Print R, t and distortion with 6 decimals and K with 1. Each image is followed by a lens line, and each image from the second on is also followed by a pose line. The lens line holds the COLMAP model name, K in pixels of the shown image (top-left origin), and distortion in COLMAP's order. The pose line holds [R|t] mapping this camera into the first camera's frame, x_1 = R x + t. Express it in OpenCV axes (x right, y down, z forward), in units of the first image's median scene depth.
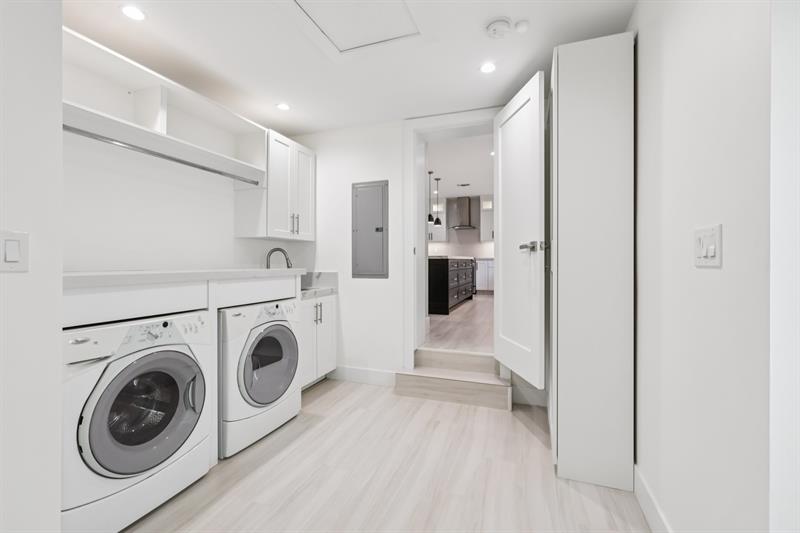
lens RADIAL K [[356.5, 0, 403.1], [0, 356.5, 263.5], [0, 0, 1]] dist [0.000480, 0.001669]
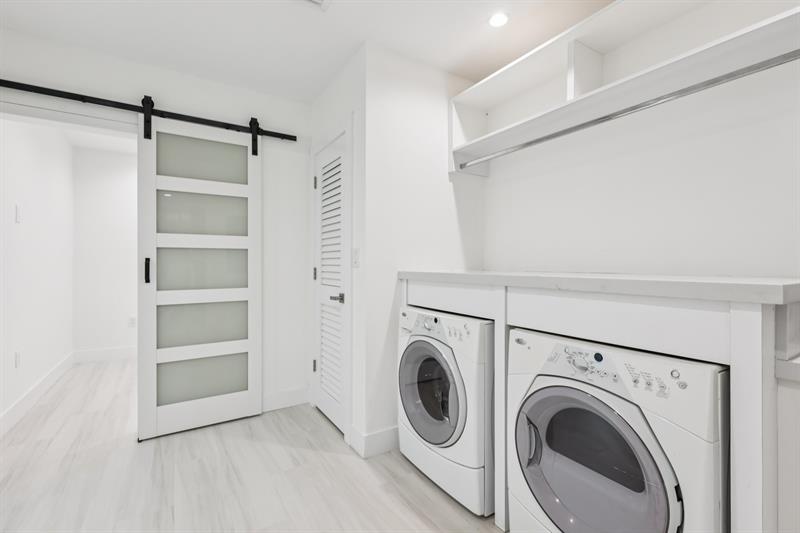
lens RADIAL K [[356.5, 0, 398.5], [0, 356.5, 265.4], [0, 0, 1]] dist [0.000480, 0.001669]
pose [[-0.615416, 0.002476, -0.788199, 0.227705], [-0.003717, 0.999975, 0.006043, -0.001614], [0.788194, 0.006648, -0.615391, 1.411705]]
